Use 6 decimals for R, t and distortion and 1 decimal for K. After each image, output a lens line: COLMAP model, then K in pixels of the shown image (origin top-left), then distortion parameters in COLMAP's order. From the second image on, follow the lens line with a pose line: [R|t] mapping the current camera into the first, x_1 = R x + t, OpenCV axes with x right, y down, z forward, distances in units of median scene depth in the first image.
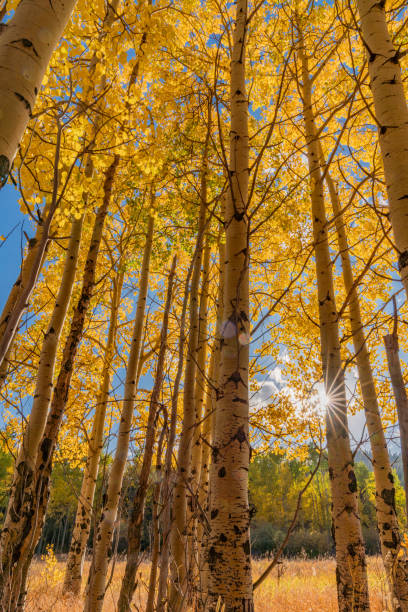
lens RADIAL K [[417.9, 0, 201.0], [0, 417.9, 311.5], [0, 0, 1]] dist [-0.040589, 0.033786]
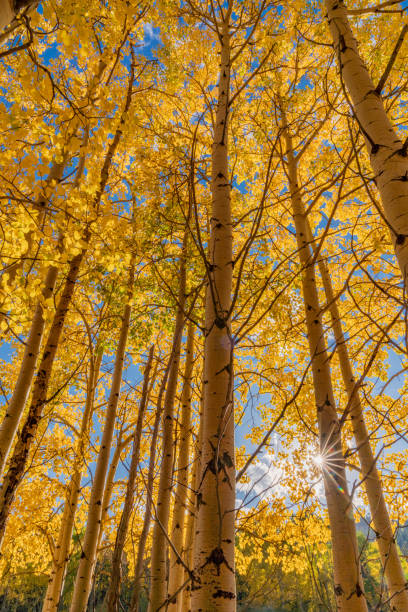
lens RADIAL K [[417.9, 0, 201.0], [0, 417.9, 311.5], [0, 0, 1]] dist [-0.040589, 0.033786]
pose [[0.999614, -0.001731, 0.027734, 0.018579], [0.005560, 0.990335, -0.138582, -0.089456], [-0.027226, 0.138683, 0.989962, 0.114243]]
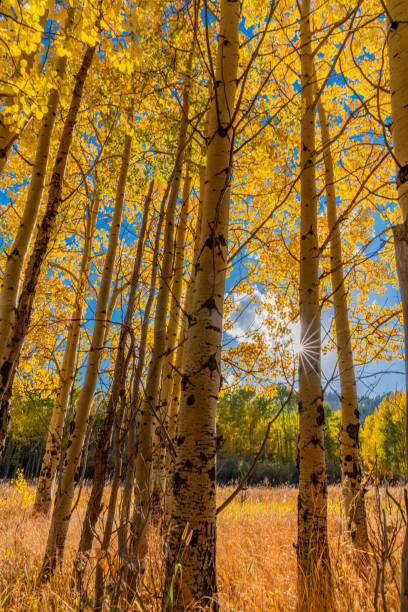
lens RADIAL K [[417.9, 0, 201.0], [0, 417.9, 311.5], [0, 0, 1]] dist [-0.040589, 0.033786]
pose [[0.997510, 0.040132, 0.057993, 0.004878], [-0.047930, 0.988987, 0.140024, 0.022986], [-0.051735, -0.142454, 0.988448, 0.036020]]
